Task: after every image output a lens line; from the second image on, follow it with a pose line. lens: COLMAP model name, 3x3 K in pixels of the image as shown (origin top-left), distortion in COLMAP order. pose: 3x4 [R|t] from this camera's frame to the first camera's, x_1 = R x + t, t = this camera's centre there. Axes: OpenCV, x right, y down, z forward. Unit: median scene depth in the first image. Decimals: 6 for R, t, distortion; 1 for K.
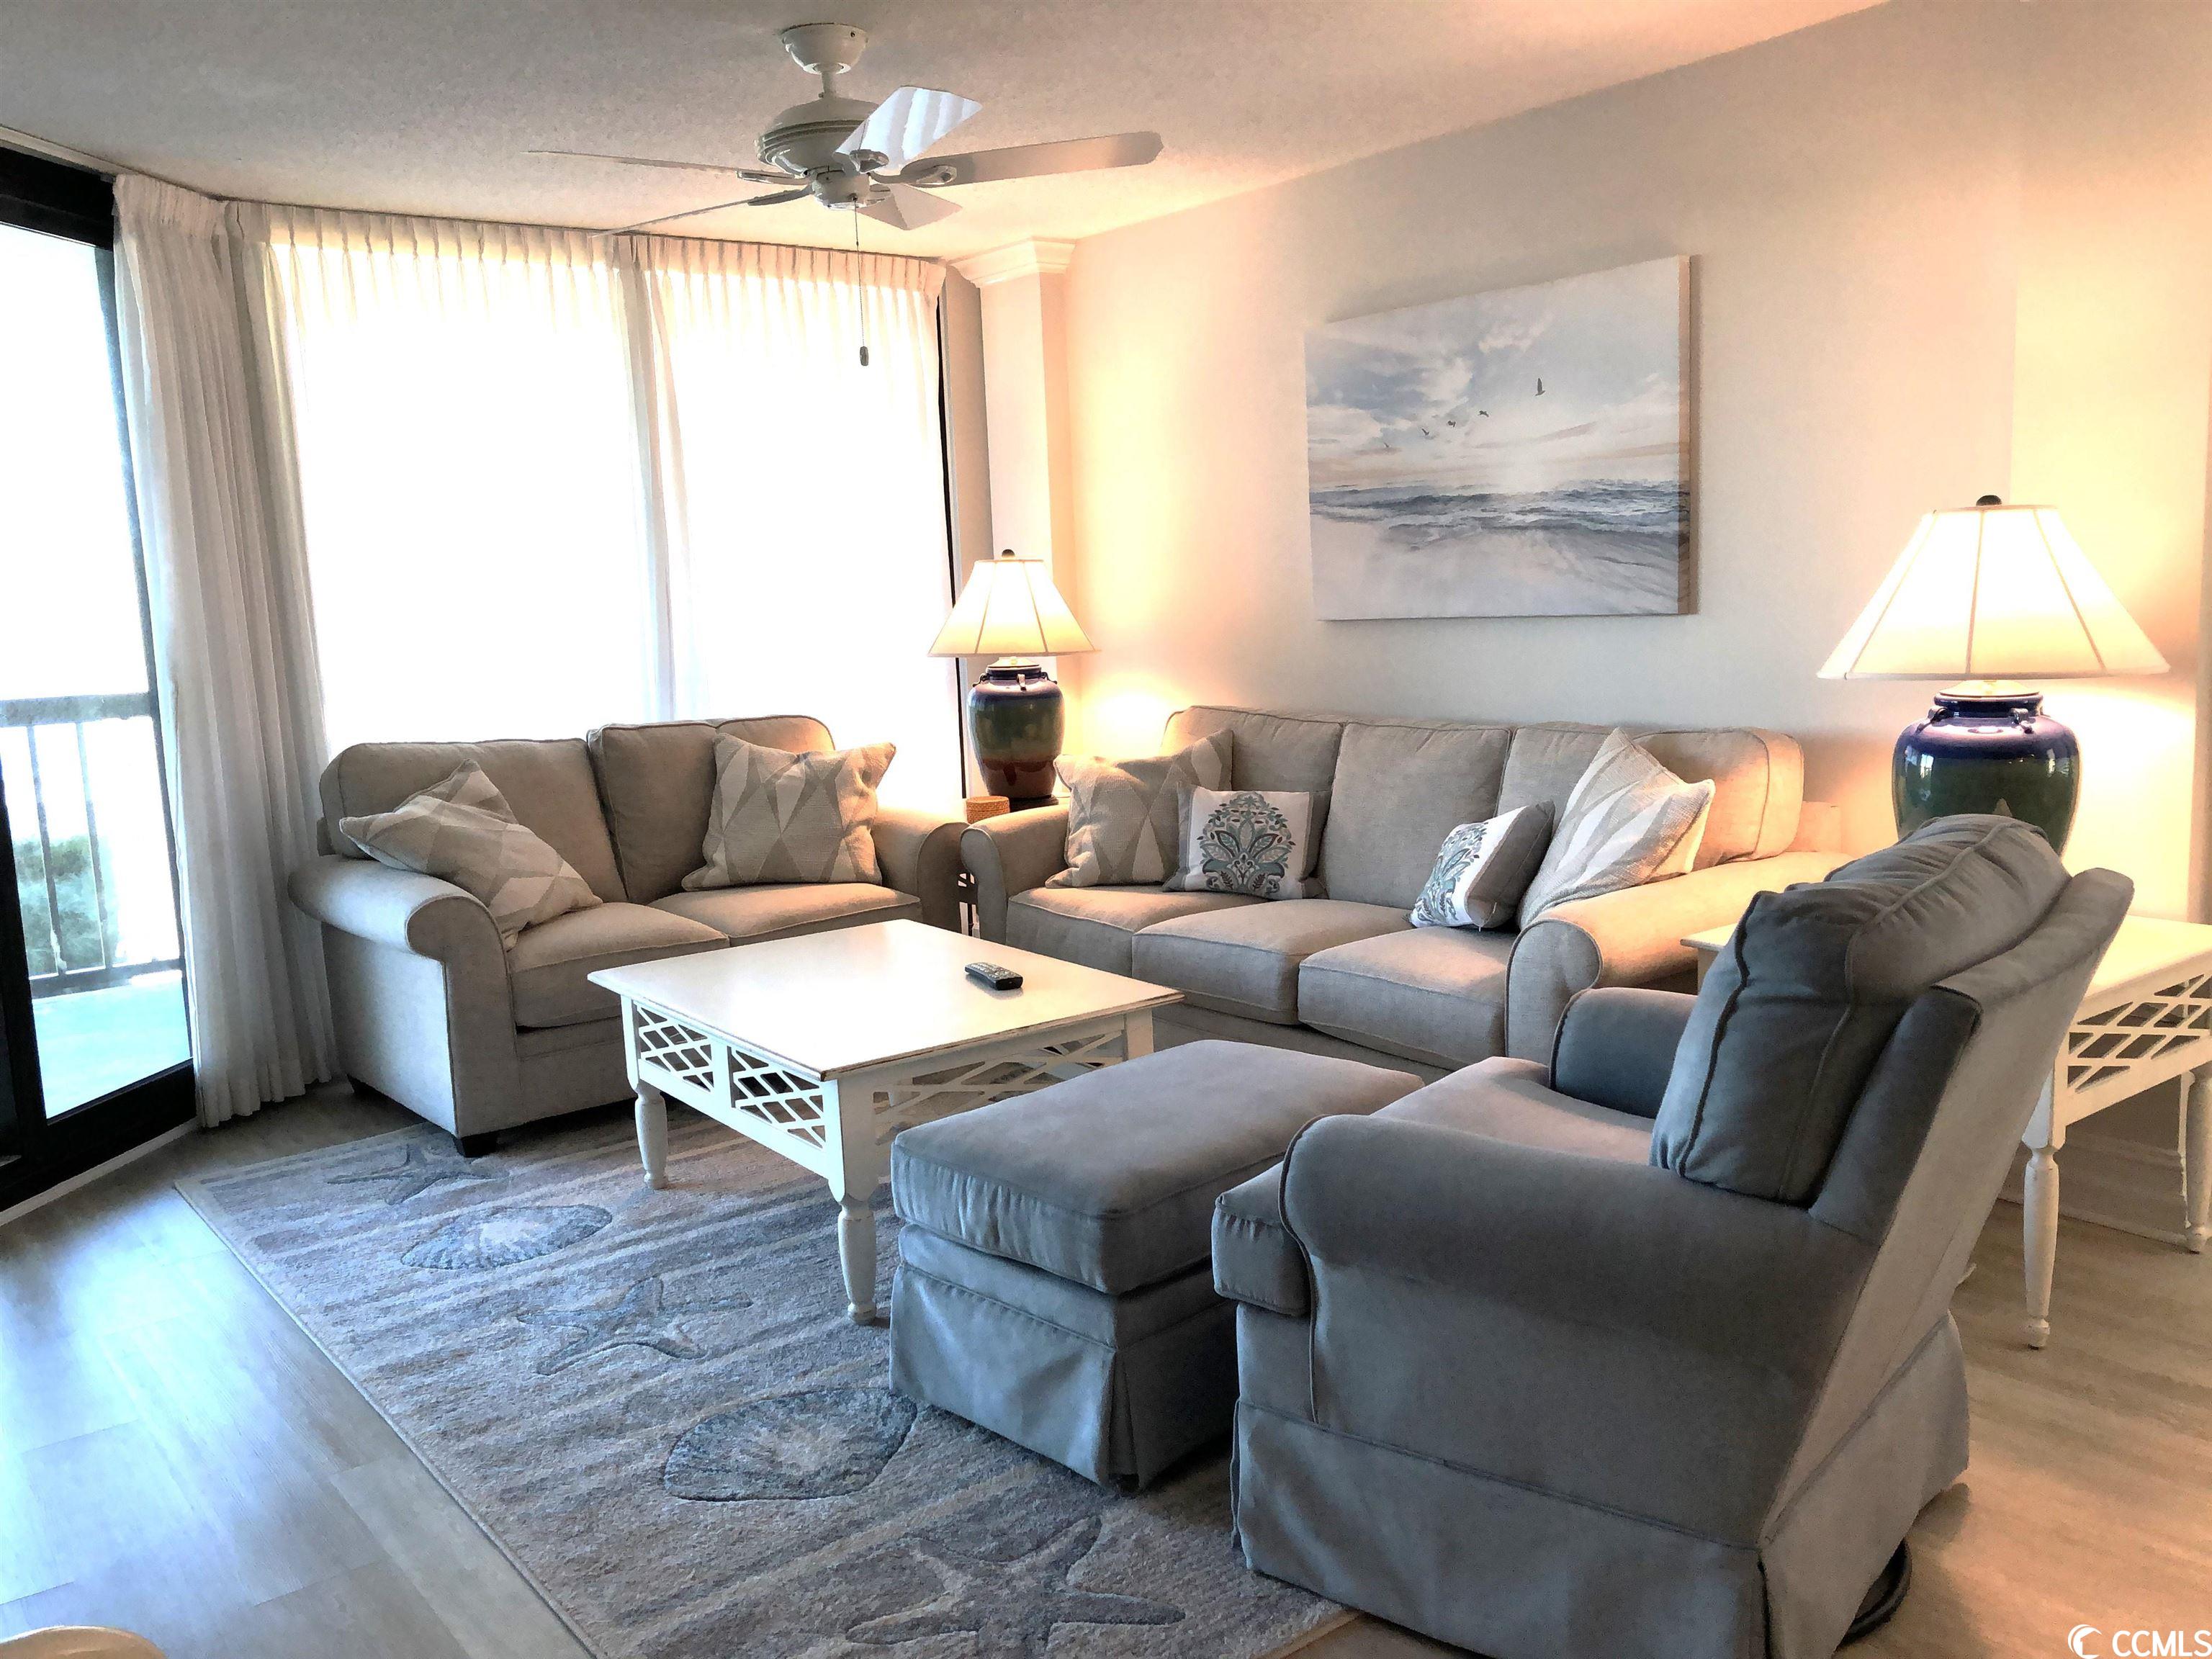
lens RADIAL K [[1808.1, 0, 1107.8], [0, 1808.1, 830.3], [0, 0, 1]] dist [0.041668, -0.023957]
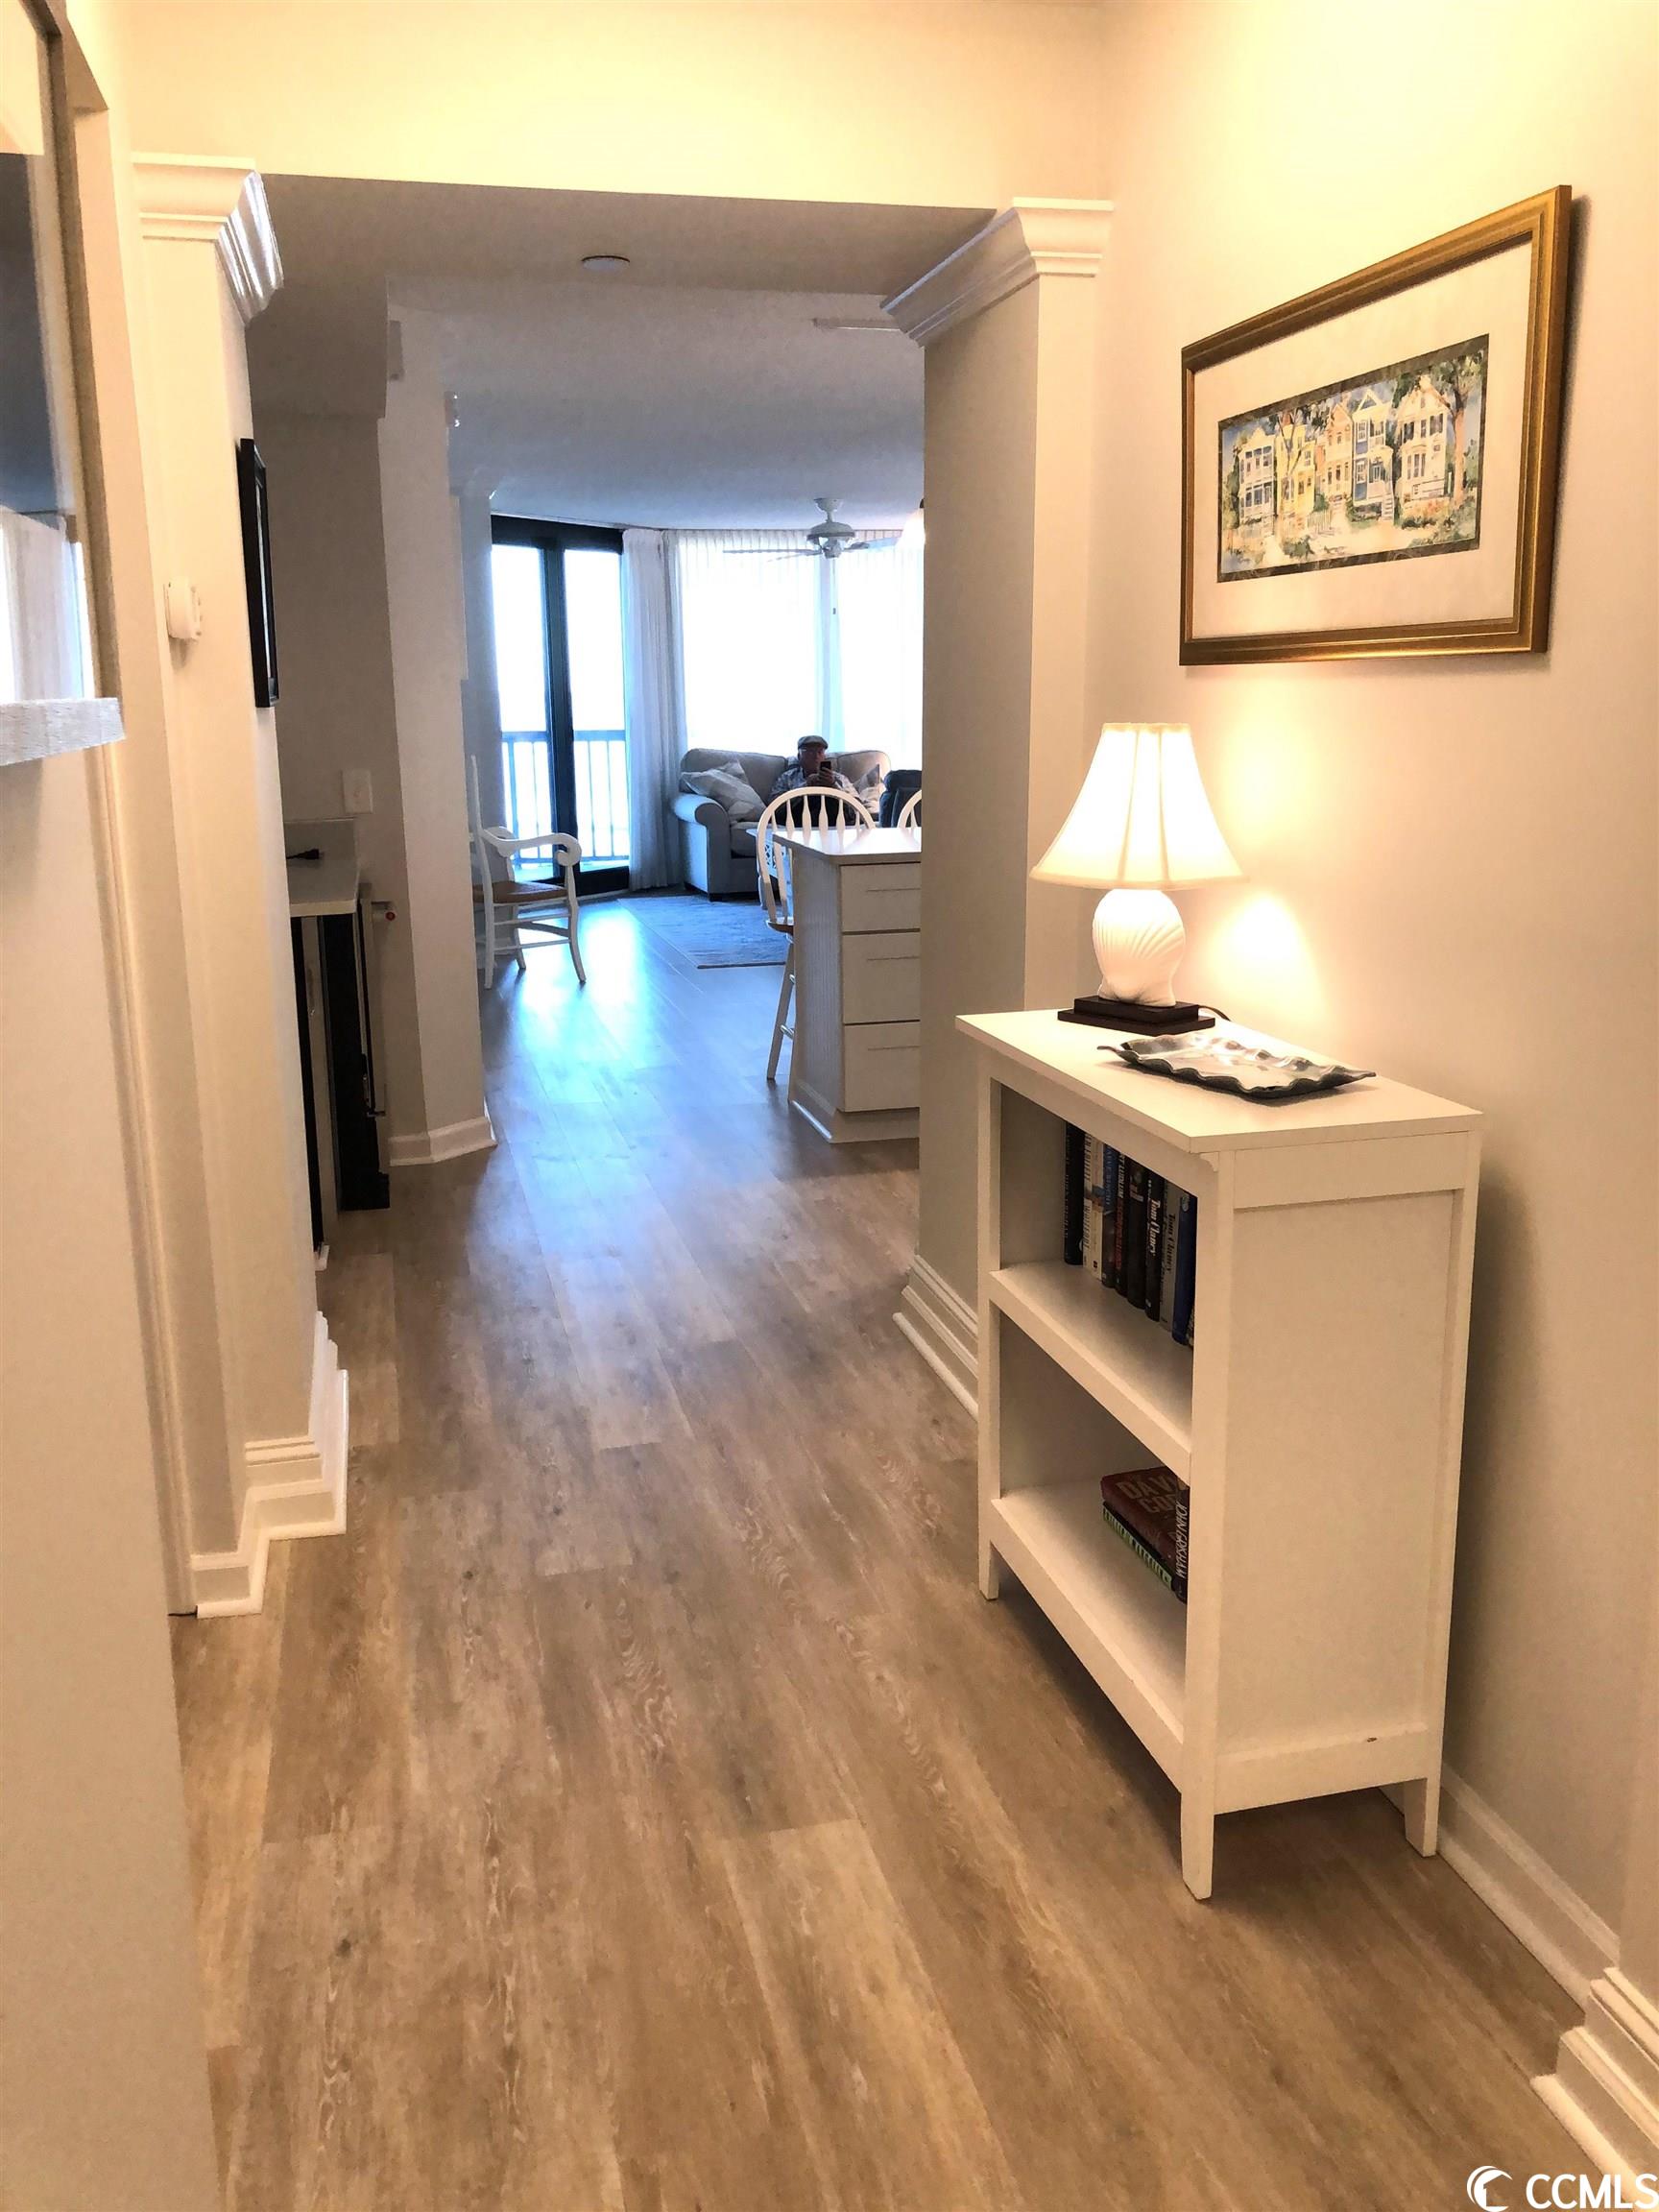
lens RADIAL K [[1808.1, 0, 829.5], [0, 1808.1, 1104.1], [0, 0, 1]] dist [0.041668, -0.023957]
pose [[0.910248, 0.131588, -0.392597, 0.865483], [-0.089050, 0.988184, 0.124747, 0.120759], [0.404374, -0.078590, 0.911211, -1.339961]]
